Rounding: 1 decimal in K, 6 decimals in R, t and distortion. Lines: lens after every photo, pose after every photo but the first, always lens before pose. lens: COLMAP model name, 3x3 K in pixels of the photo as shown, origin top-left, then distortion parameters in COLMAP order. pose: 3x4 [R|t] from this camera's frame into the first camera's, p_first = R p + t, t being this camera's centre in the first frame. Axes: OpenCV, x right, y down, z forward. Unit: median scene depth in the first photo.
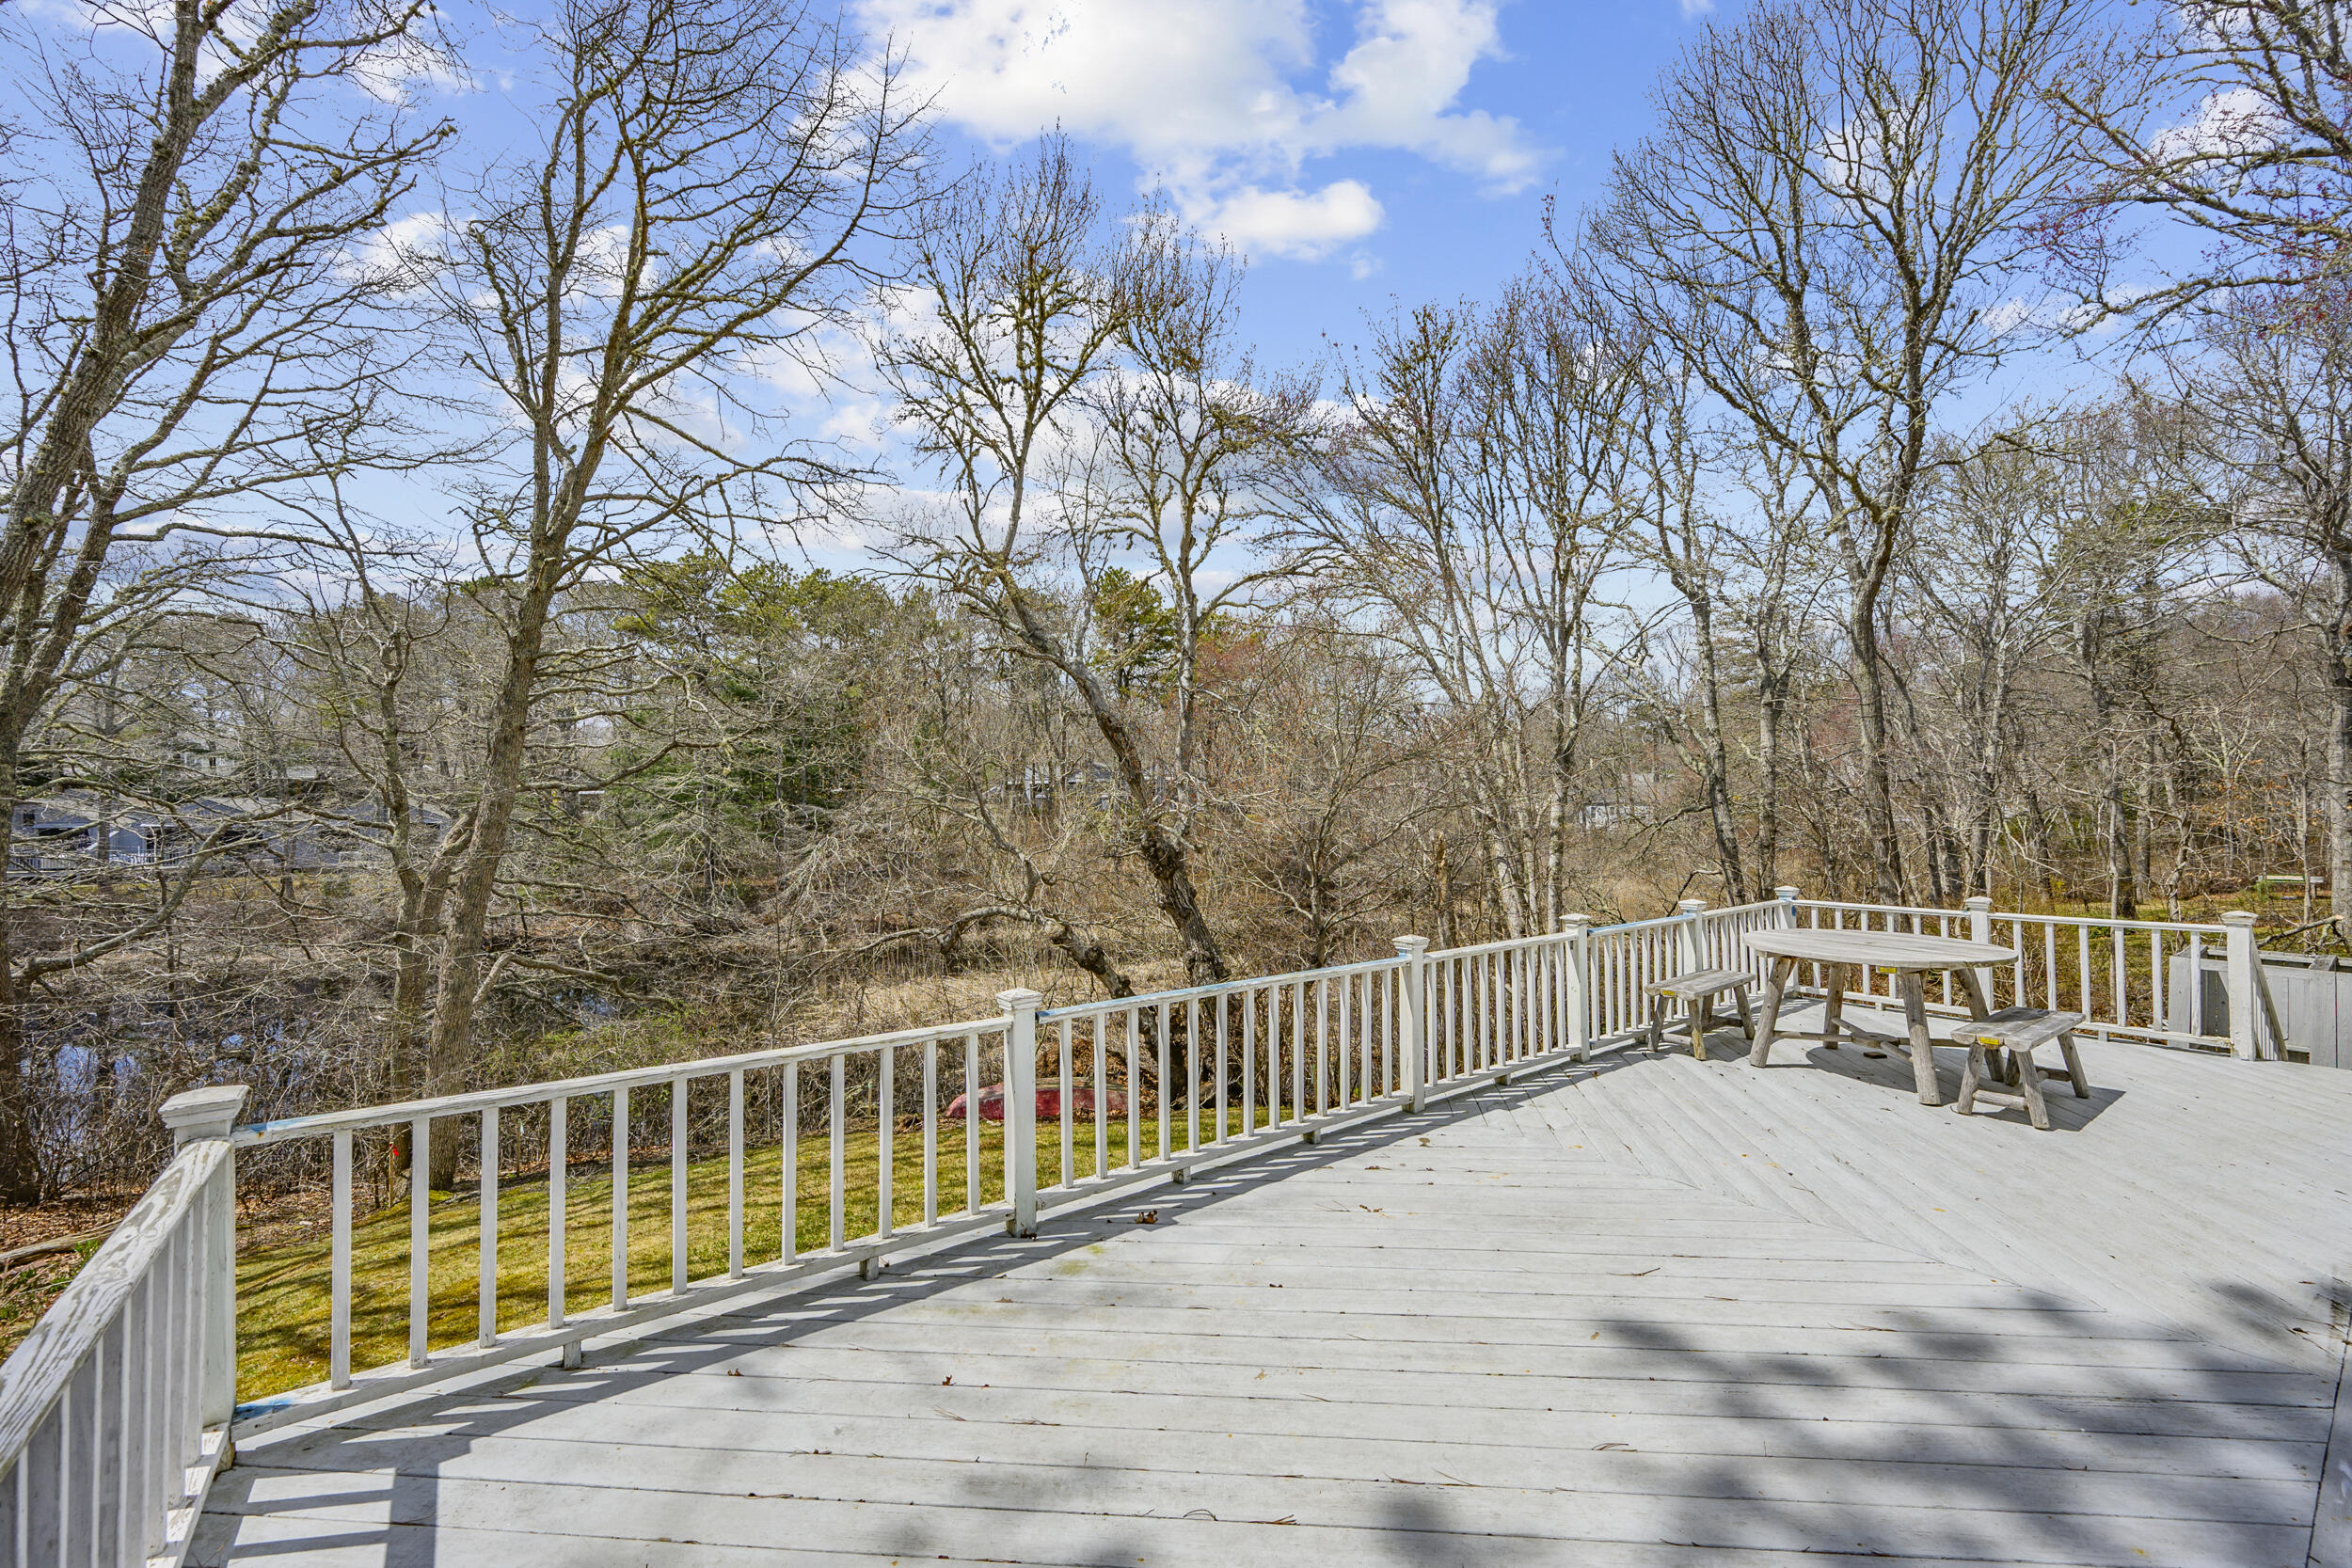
lens RADIAL K [[951.6, 0, 1177.6], [0, 951.6, 794.8], [0, 0, 1]] dist [-0.000776, 0.000144]
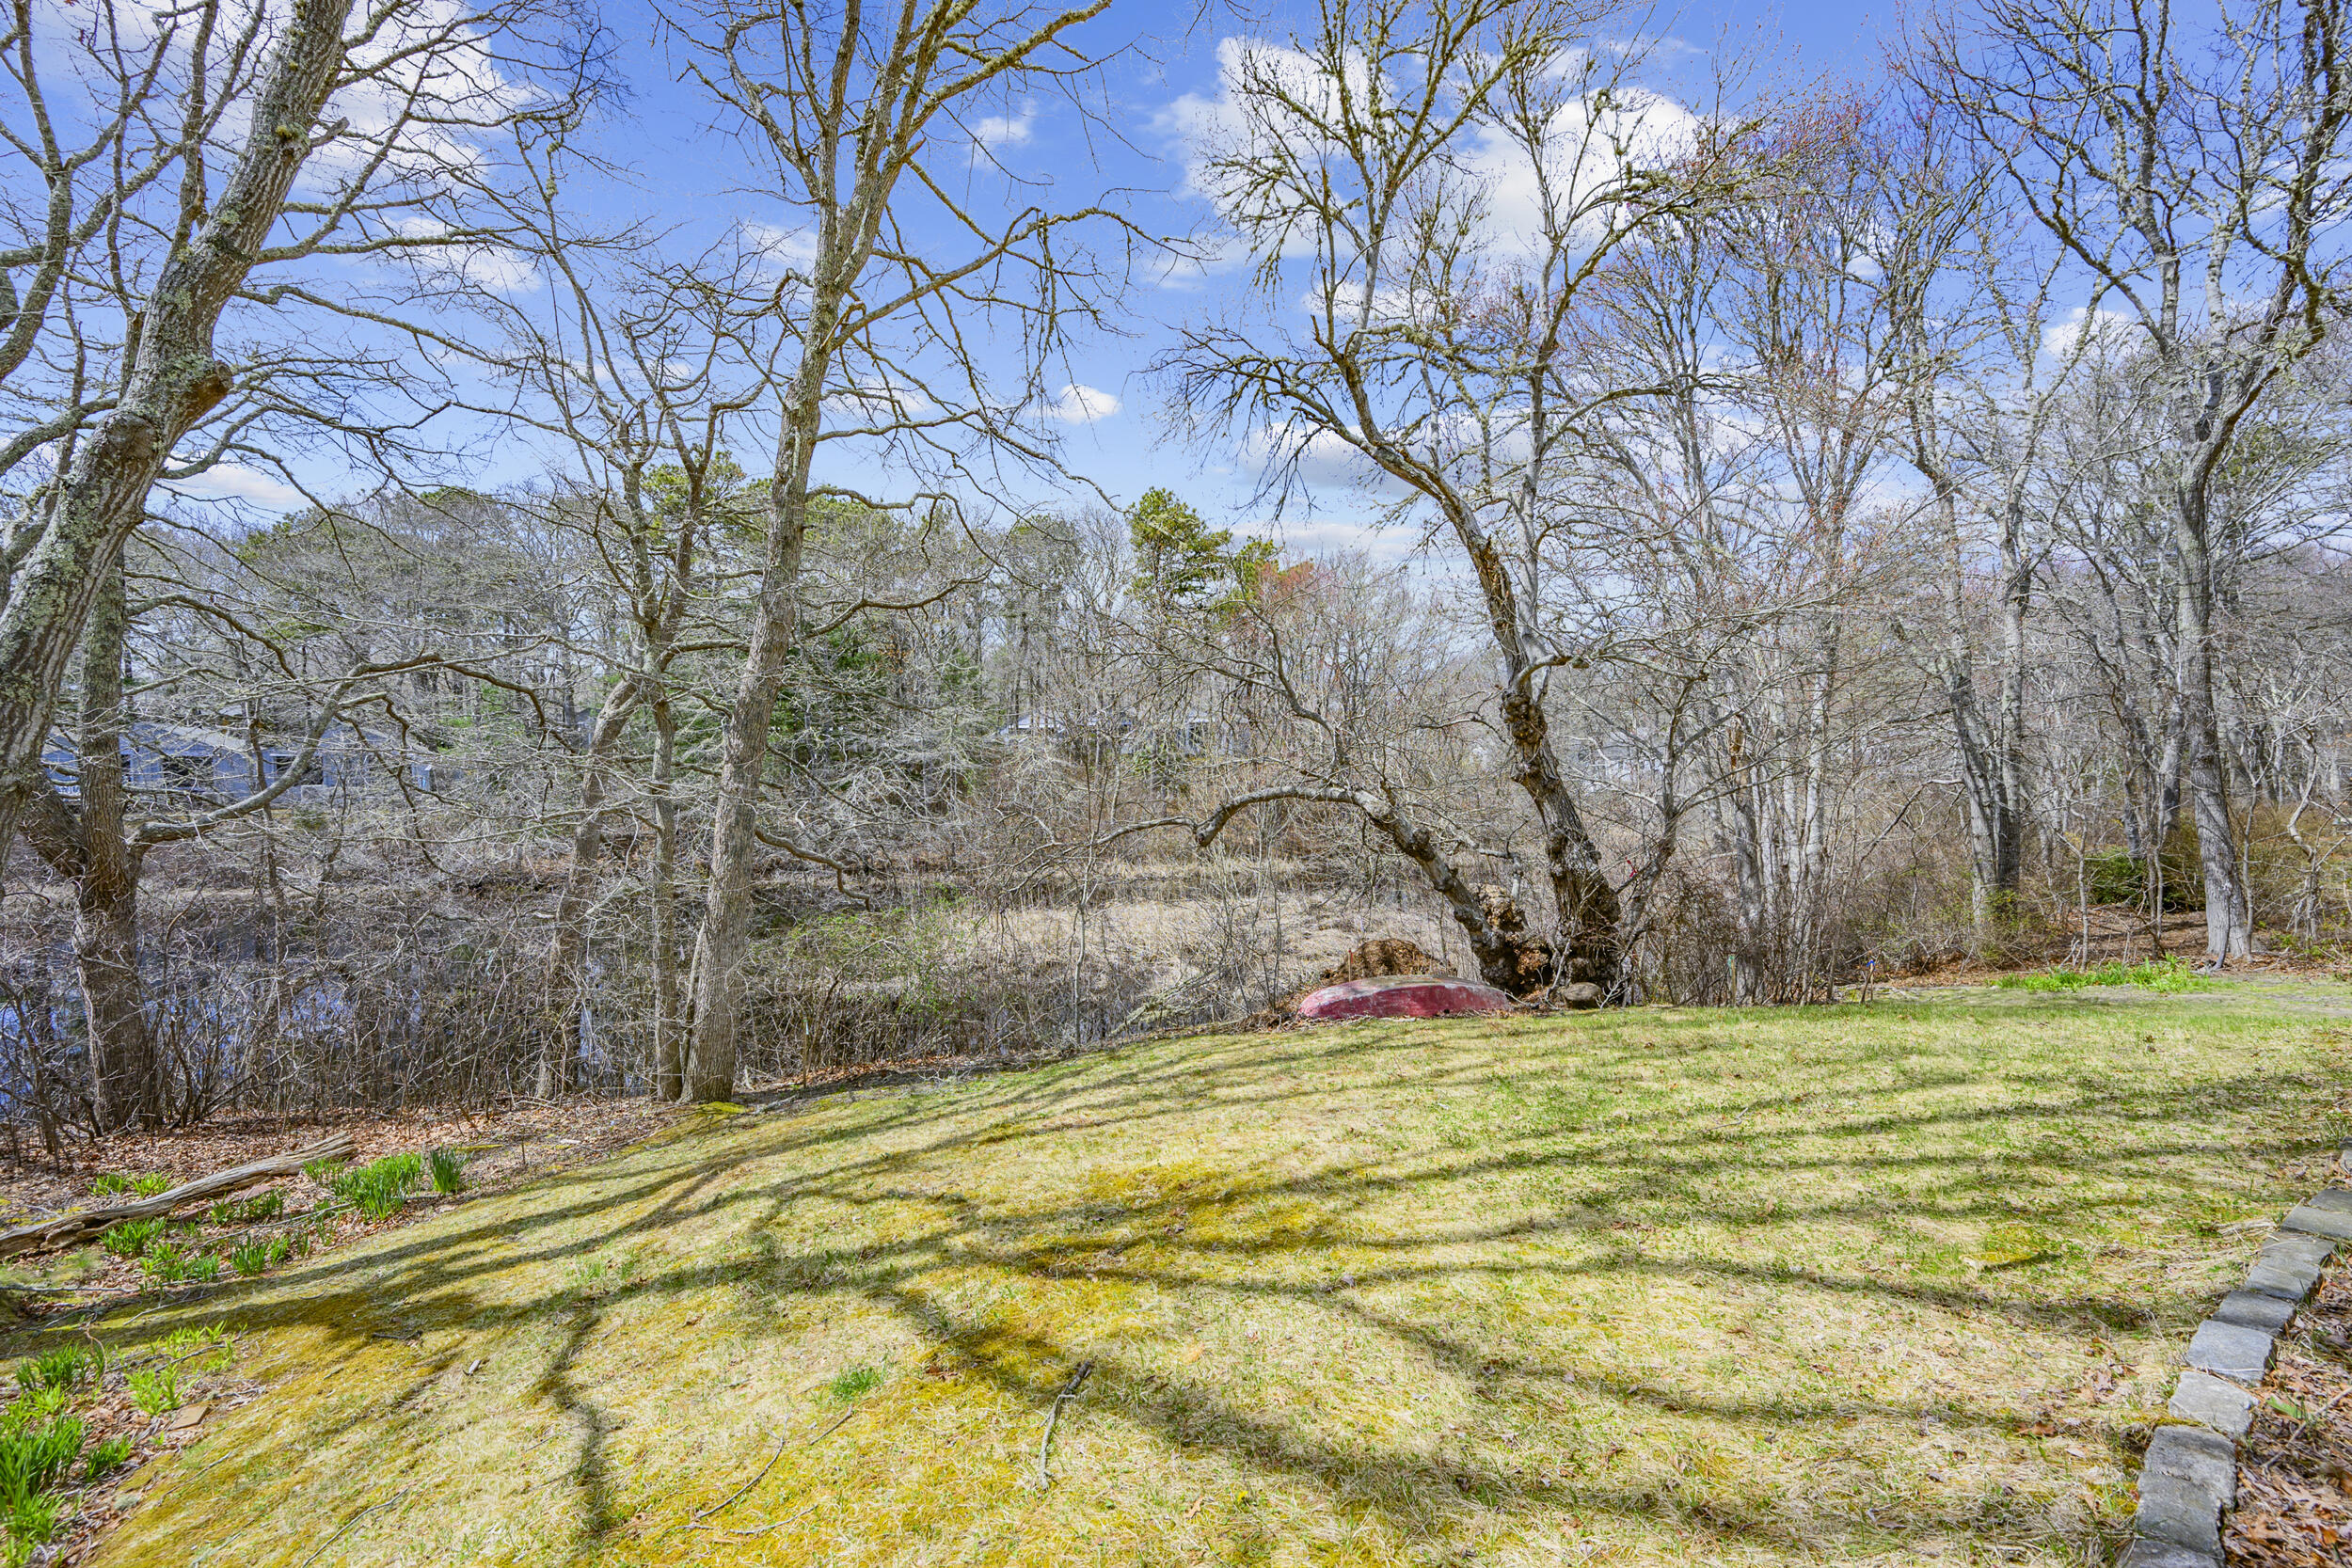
lens RADIAL K [[974.1, 0, 1176.0], [0, 974.1, 784.0], [0, 0, 1]] dist [0.006984, -0.000008]
pose [[0.999143, 0.008178, 0.040587, -0.369149], [-0.009315, 0.999567, 0.027895, 0.105996], [-0.040342, -0.028250, 0.998787, 0.152272]]
